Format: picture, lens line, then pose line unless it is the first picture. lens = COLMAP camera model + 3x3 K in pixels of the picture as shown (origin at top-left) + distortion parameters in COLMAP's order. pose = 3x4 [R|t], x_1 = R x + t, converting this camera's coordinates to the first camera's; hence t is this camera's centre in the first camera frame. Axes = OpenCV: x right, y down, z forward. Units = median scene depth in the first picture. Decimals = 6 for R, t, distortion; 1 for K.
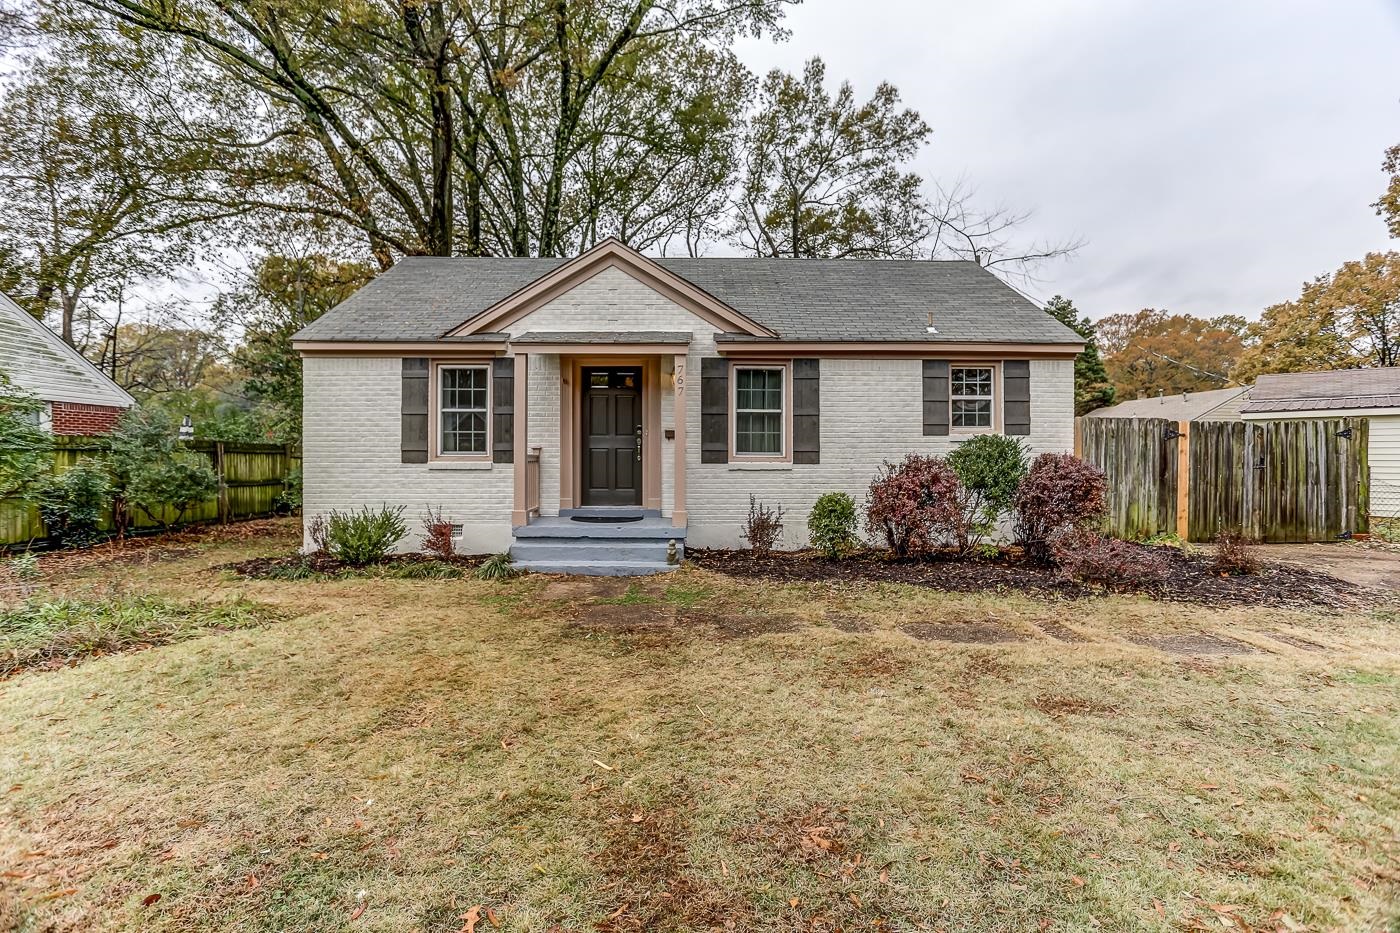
lens RADIAL K [[686.5, 0, 703.7], [0, 686.5, 466.3], [0, 0, 1]] dist [-0.026206, 0.014730]
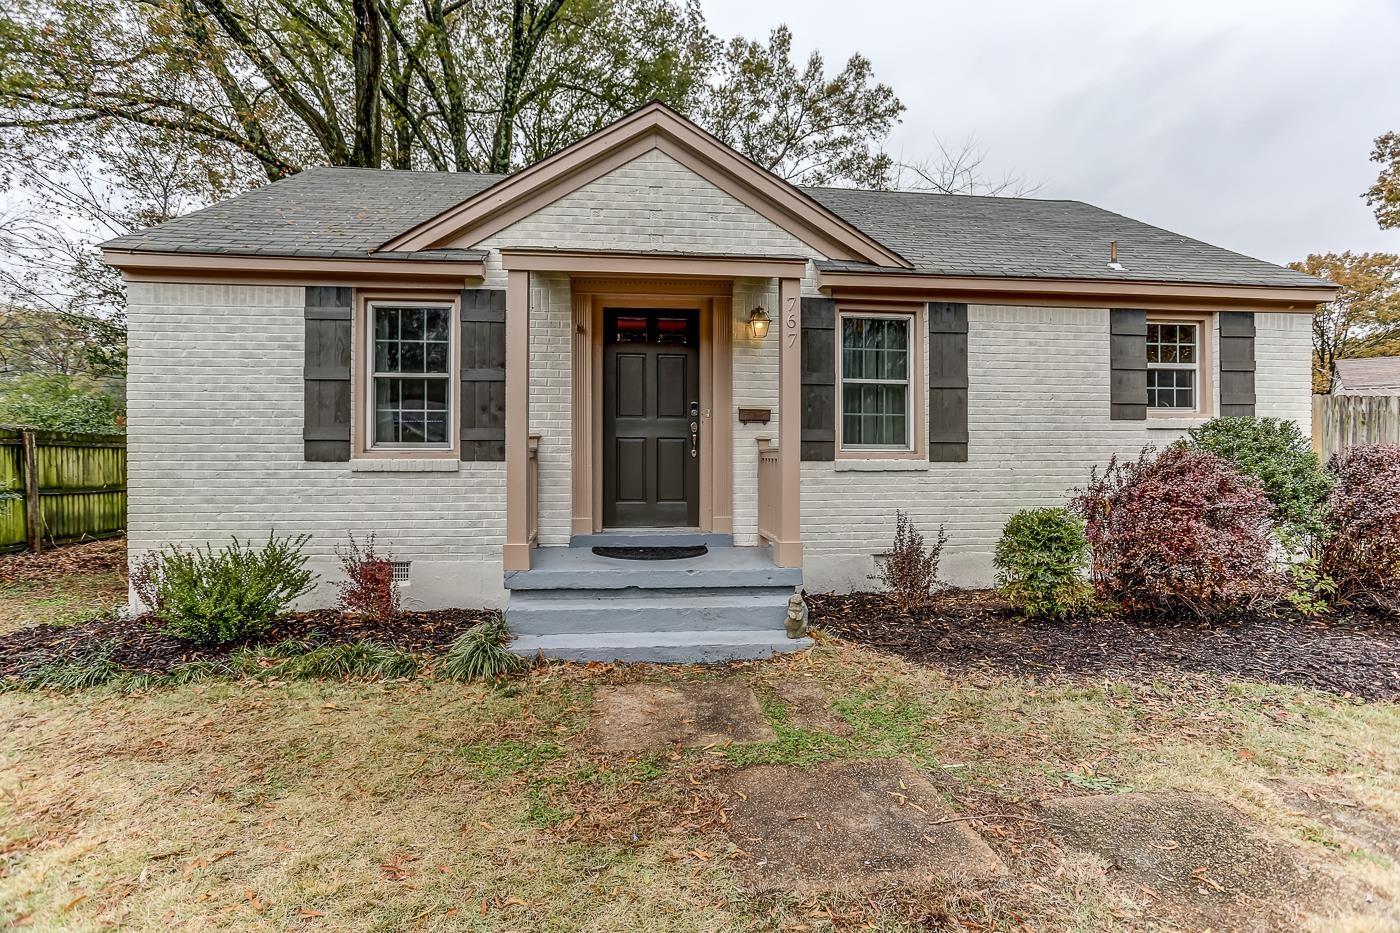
lens RADIAL K [[686.5, 0, 704.5], [0, 686.5, 462.4], [0, 0, 1]] dist [-0.026206, 0.014730]
pose [[0.995126, -0.001494, 0.098598, -0.148782], [0.001719, 0.999996, -0.002190, -0.001734], [-0.098595, 0.002349, 0.995125, 0.363419]]
